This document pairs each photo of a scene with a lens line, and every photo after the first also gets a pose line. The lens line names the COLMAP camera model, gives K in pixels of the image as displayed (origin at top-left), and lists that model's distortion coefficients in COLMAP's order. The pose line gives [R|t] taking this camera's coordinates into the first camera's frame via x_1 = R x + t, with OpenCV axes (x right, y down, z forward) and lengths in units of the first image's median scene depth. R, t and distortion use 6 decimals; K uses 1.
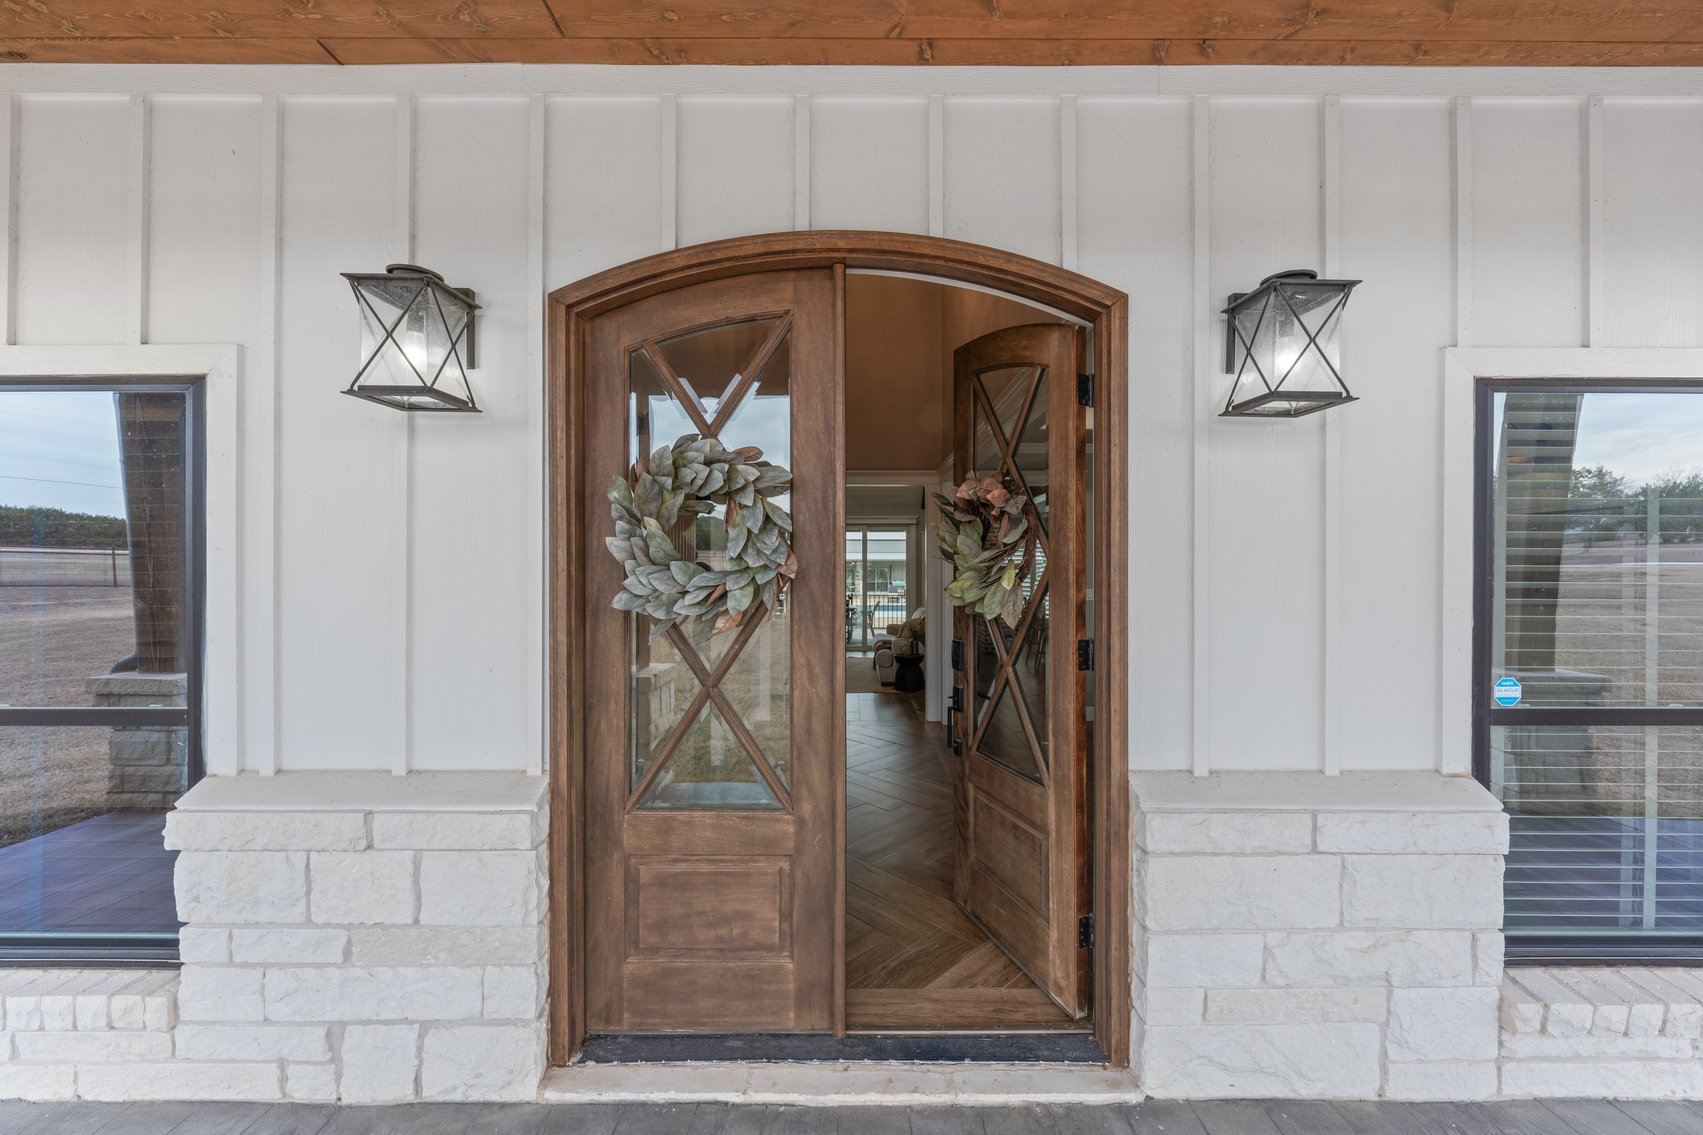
lens RADIAL K [[639.2, 0, 851.5], [0, 639.2, 567.5], [0, 0, 1]] dist [-0.001129, -0.000136]
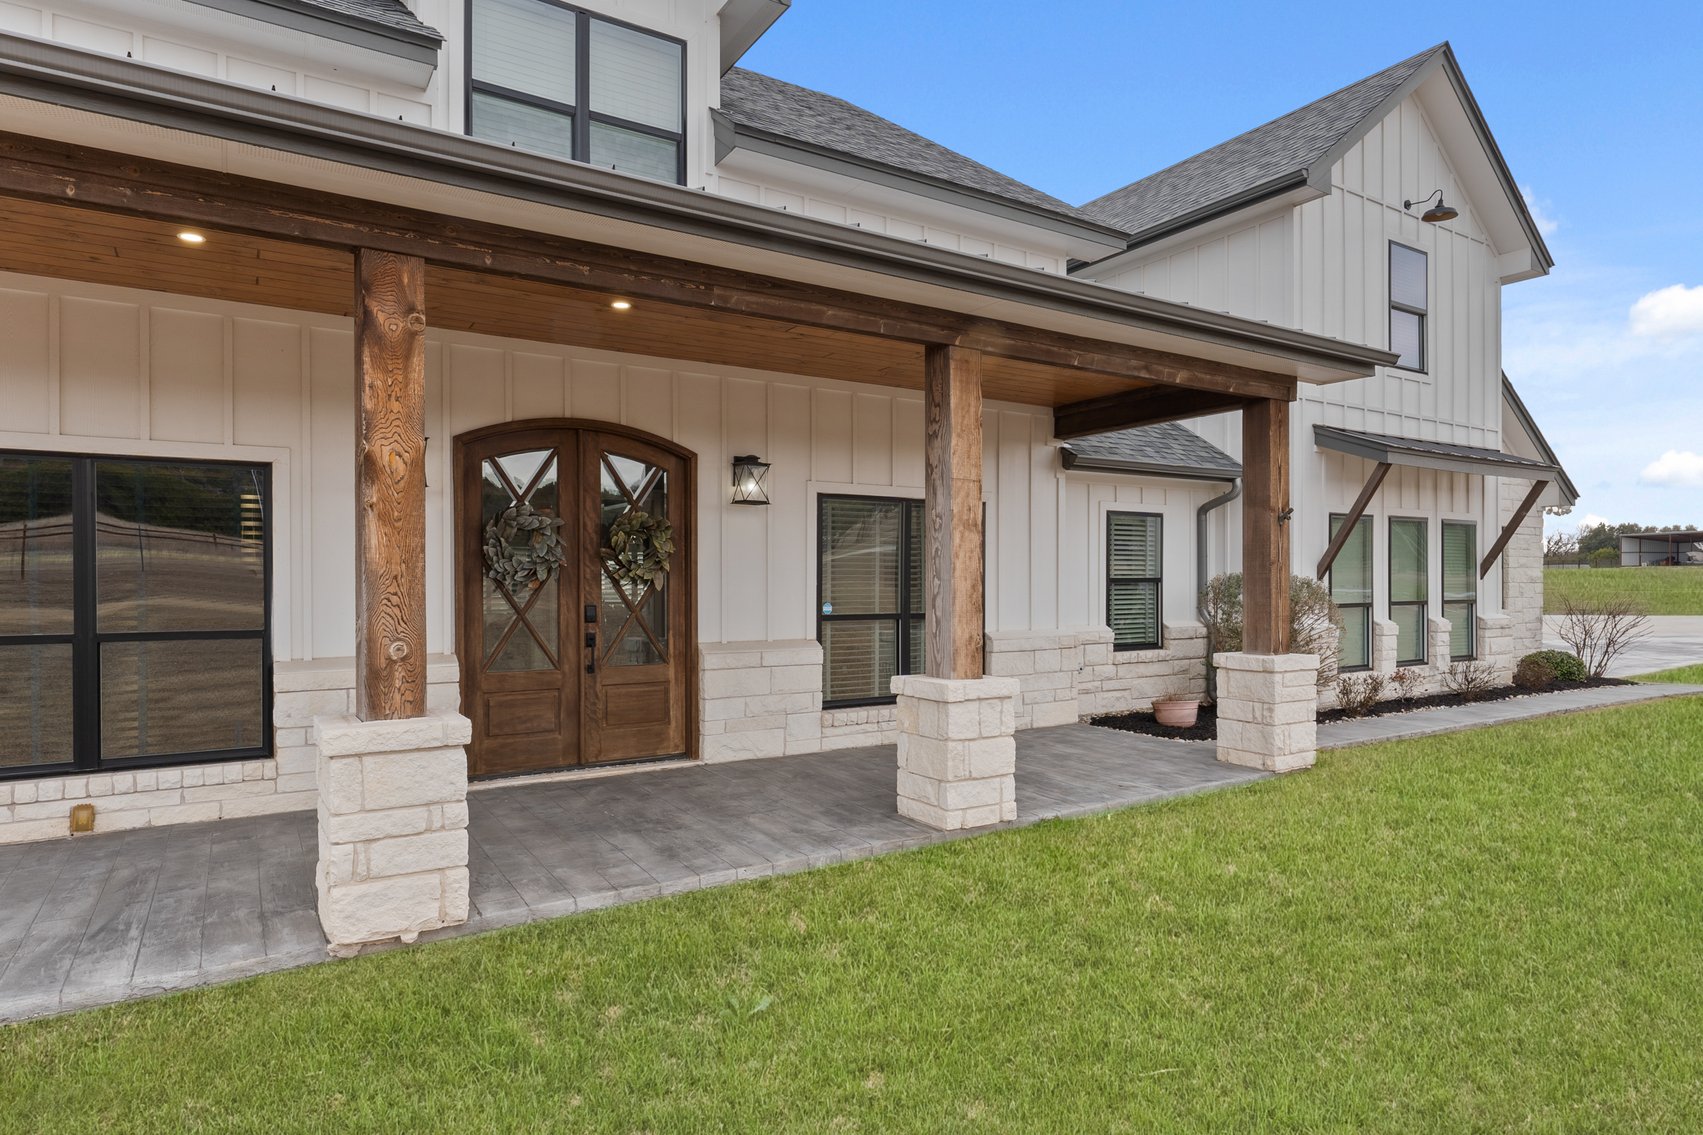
lens RADIAL K [[968.1, 0, 851.5], [0, 968.1, 567.5], [0, 0, 1]] dist [-0.000335, -0.000009]
pose [[0.842587, 0.004601, 0.538541, -1.109412], [0.007063, 0.999783, -0.019593, 0.100832], [-0.538514, 0.020313, 0.842372, -2.535491]]
